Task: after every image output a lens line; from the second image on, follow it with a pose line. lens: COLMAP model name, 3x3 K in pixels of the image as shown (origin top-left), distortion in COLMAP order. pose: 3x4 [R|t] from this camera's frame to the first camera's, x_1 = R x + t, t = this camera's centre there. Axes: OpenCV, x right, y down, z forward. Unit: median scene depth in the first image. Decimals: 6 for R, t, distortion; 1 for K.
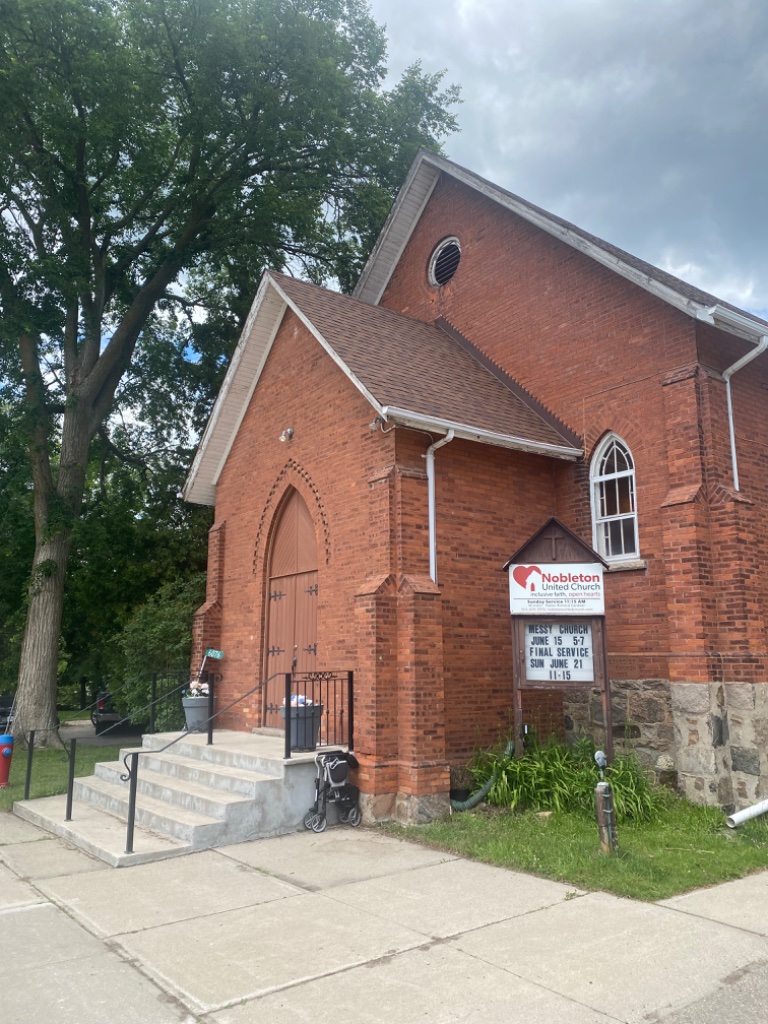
lens RADIAL K [[782.6, 0, 384.0], [0, 782.6, 512.0], [0, 0, 1]] dist [0.206800, -0.619074]
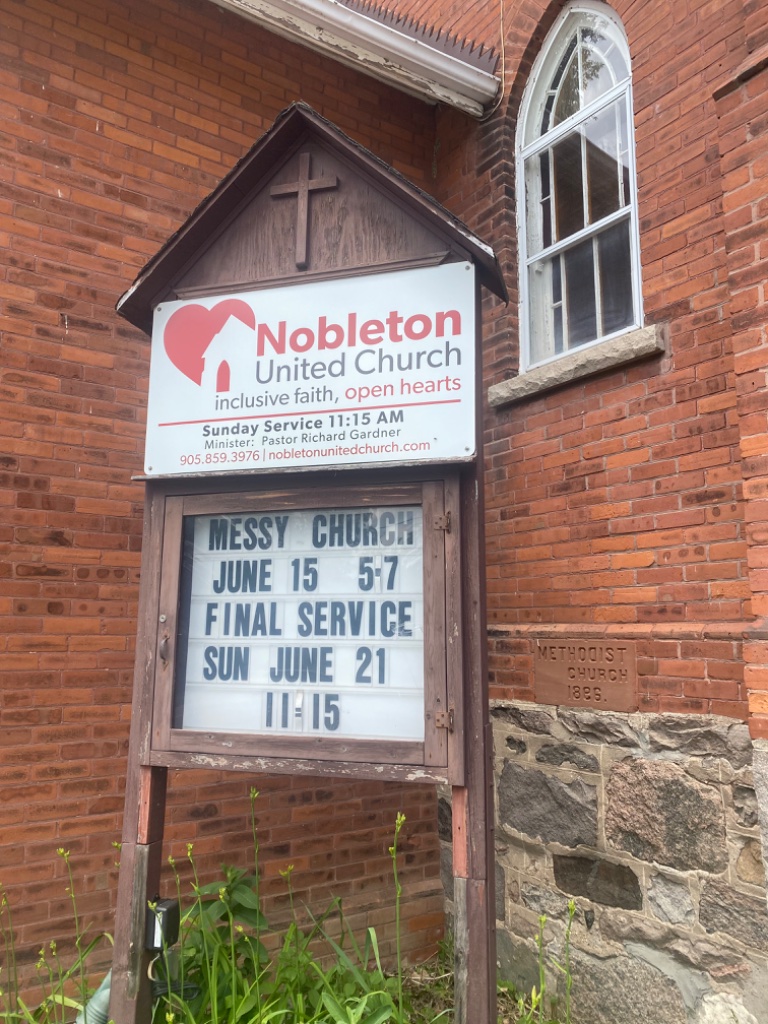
lens RADIAL K [[770.1, 0, 381.1], [0, 770.1, 508.5], [0, 0, 1]] dist [0.052291, -0.074329]
pose [[0.998095, -0.006044, -0.061404, 0.244695], [0.007013, 0.999854, 0.015577, 0.129284], [0.061301, -0.015978, 0.997991, 0.709714]]
